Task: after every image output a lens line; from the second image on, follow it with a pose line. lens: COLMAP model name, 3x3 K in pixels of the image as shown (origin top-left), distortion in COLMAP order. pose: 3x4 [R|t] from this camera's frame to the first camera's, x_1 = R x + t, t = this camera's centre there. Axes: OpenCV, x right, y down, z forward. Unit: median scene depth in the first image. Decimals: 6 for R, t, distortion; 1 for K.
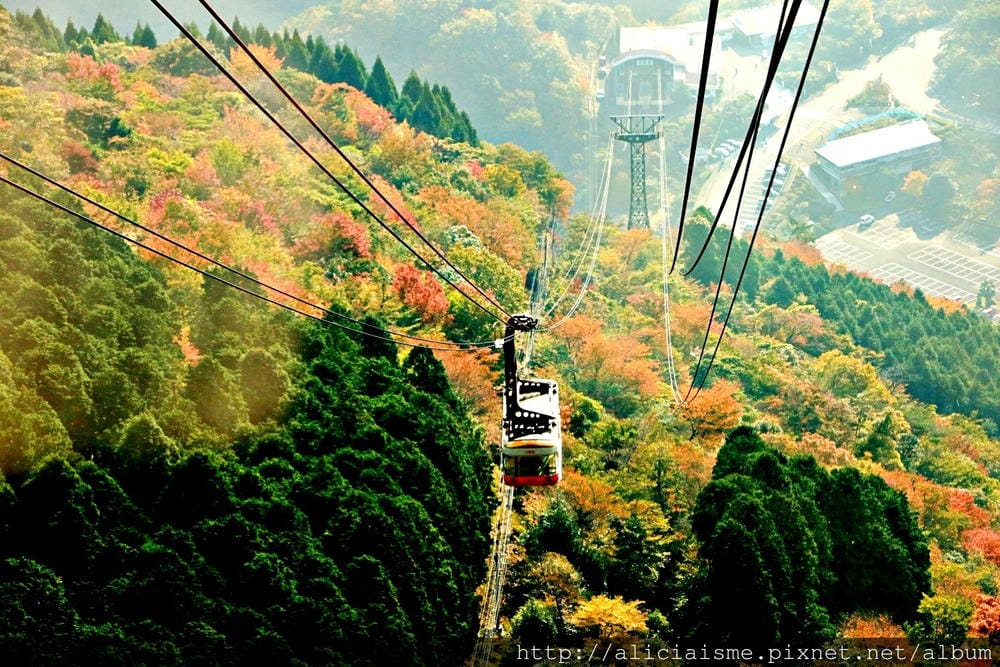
lens RADIAL K [[2914.6, 0, 500.0], [0, 2914.6, 333.5], [0, 0, 1]] dist [0.557381, 1.845602]
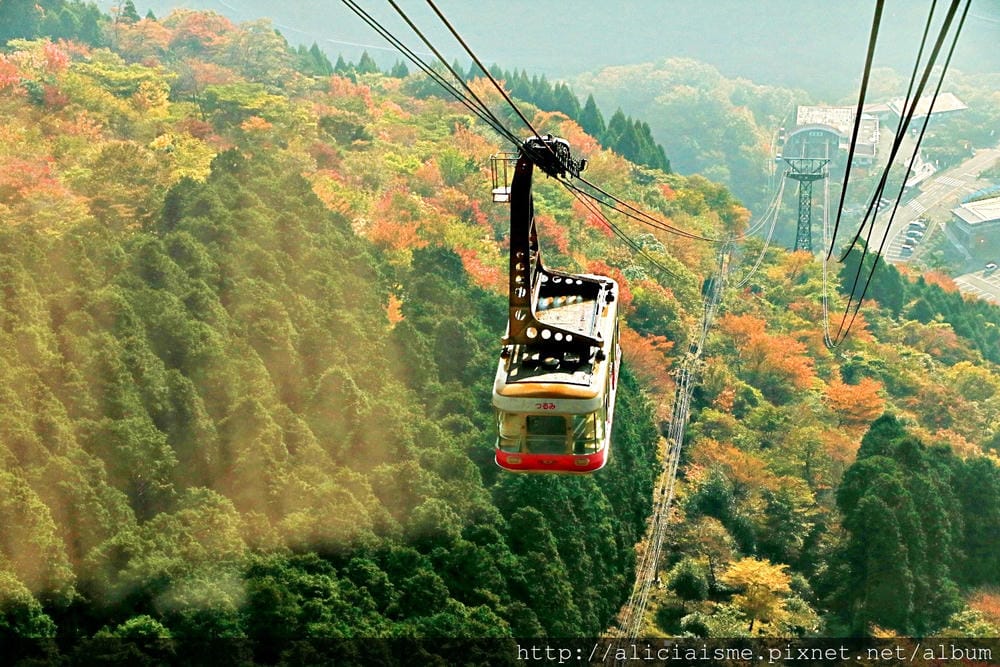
lens RADIAL K [[2914.6, 0, 500.0], [0, 2914.6, 333.5], [0, 0, 1]] dist [0.557381, 1.845602]
pose [[0.997055, 0.056306, -0.052068, -0.008910], [-0.055470, 0.998309, 0.017368, -0.012996], [0.052958, -0.014429, 0.998492, -0.156180]]
